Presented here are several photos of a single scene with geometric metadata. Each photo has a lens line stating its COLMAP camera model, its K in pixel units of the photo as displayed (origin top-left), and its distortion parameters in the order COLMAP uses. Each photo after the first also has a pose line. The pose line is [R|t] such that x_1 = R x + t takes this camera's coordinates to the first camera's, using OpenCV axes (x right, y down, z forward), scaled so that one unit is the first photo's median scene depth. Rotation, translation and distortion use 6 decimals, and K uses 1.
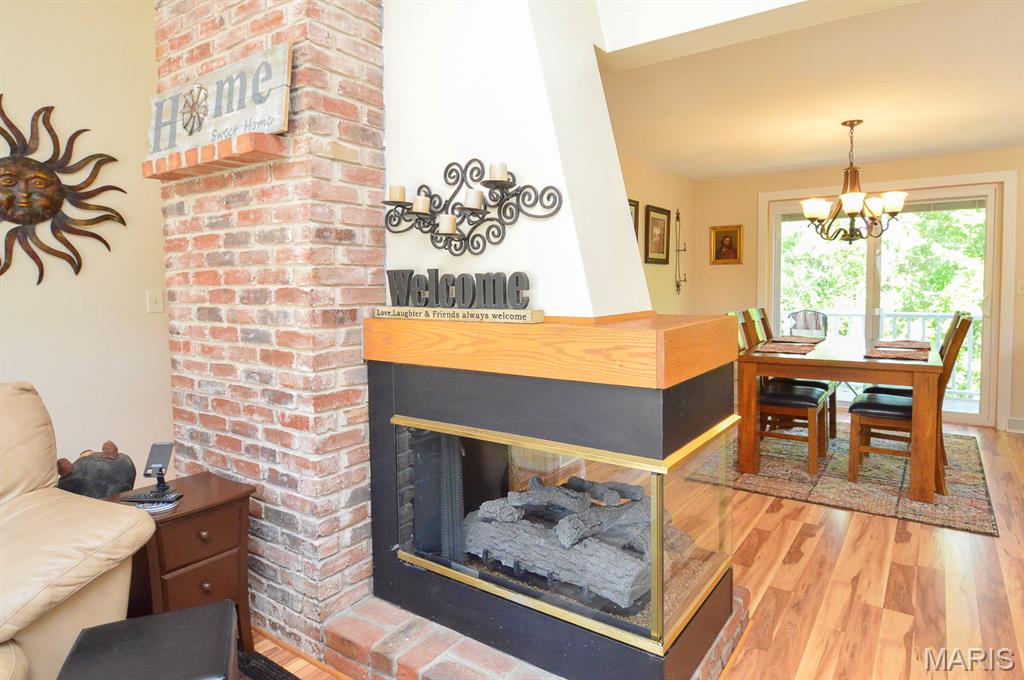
lens RADIAL K [[562.8, 0, 522.3], [0, 562.8, 313.9], [0, 0, 1]] dist [0.011205, -0.012464]
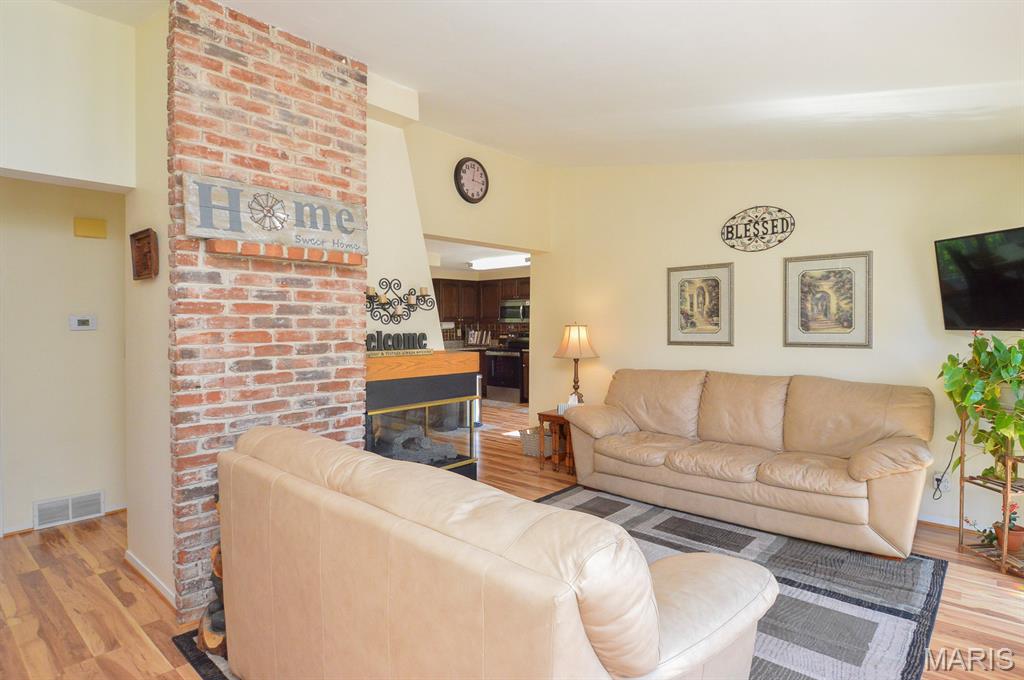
lens RADIAL K [[562.8, 0, 513.9], [0, 562.8, 335.6], [0, 0, 1]] dist [0.011205, -0.012464]
pose [[0.133233, -0.010311, 0.991031, -1.866307], [0.055301, 0.998465, 0.002953, -0.040382], [-0.989541, 0.054411, 0.133599, 0.264130]]
